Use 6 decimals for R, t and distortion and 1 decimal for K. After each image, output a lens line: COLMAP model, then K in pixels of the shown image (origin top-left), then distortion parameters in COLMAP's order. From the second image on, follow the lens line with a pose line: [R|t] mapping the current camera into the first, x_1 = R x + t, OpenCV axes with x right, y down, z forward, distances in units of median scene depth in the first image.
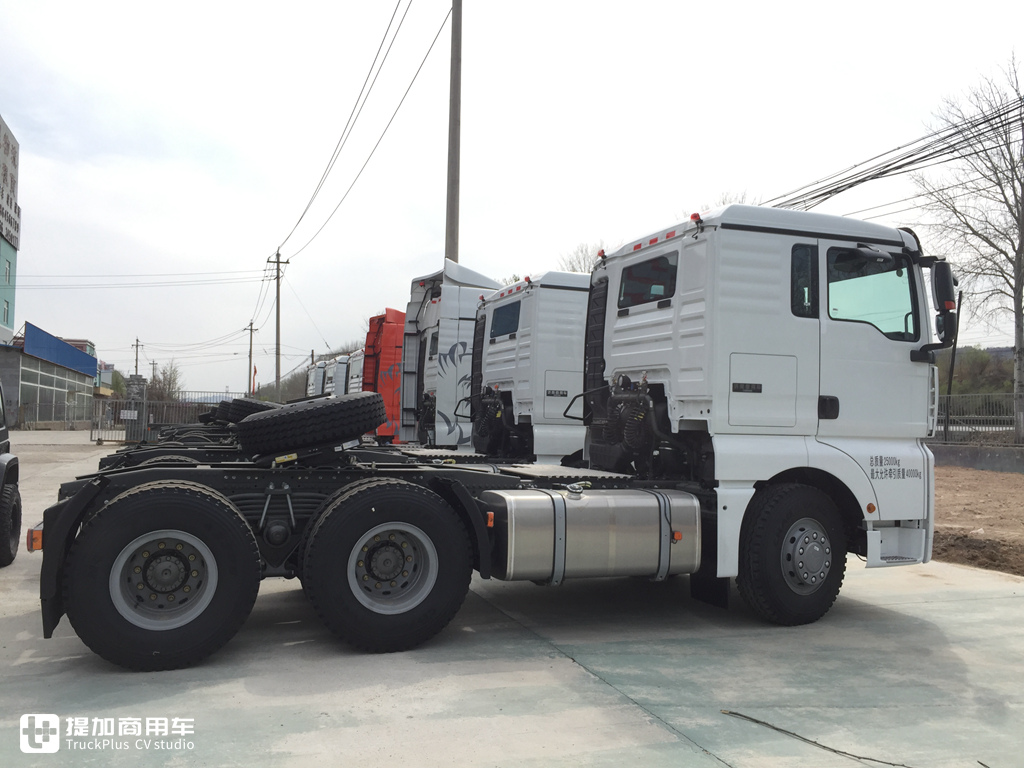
lens RADIAL K [[873.9, 0, 517.9], [0, 873.9, 384.2], [0, 0, 1]] dist [0.079794, -0.092147]
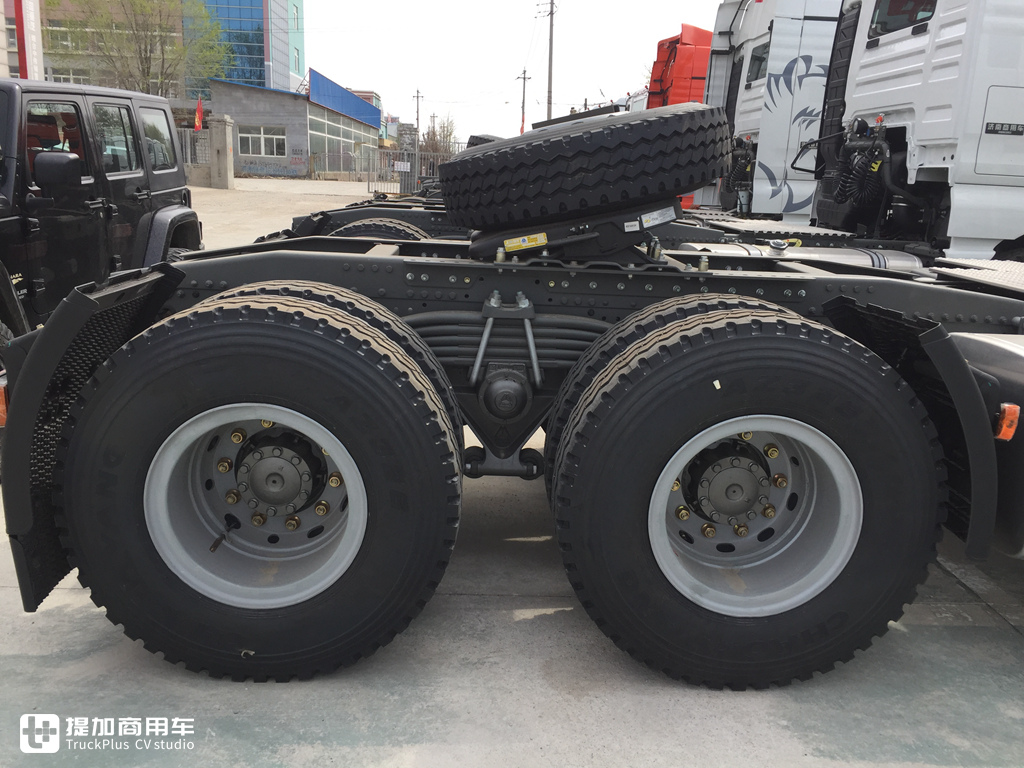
lens RADIAL K [[873.9, 0, 517.9], [0, 873.9, 384.2], [0, 0, 1]] dist [0.079794, -0.092147]
pose [[0.954390, 0.089898, -0.284706, -0.076718], [-0.010824, 0.963383, 0.267910, 0.018922], [0.298366, -0.252609, 0.920417, 0.332745]]
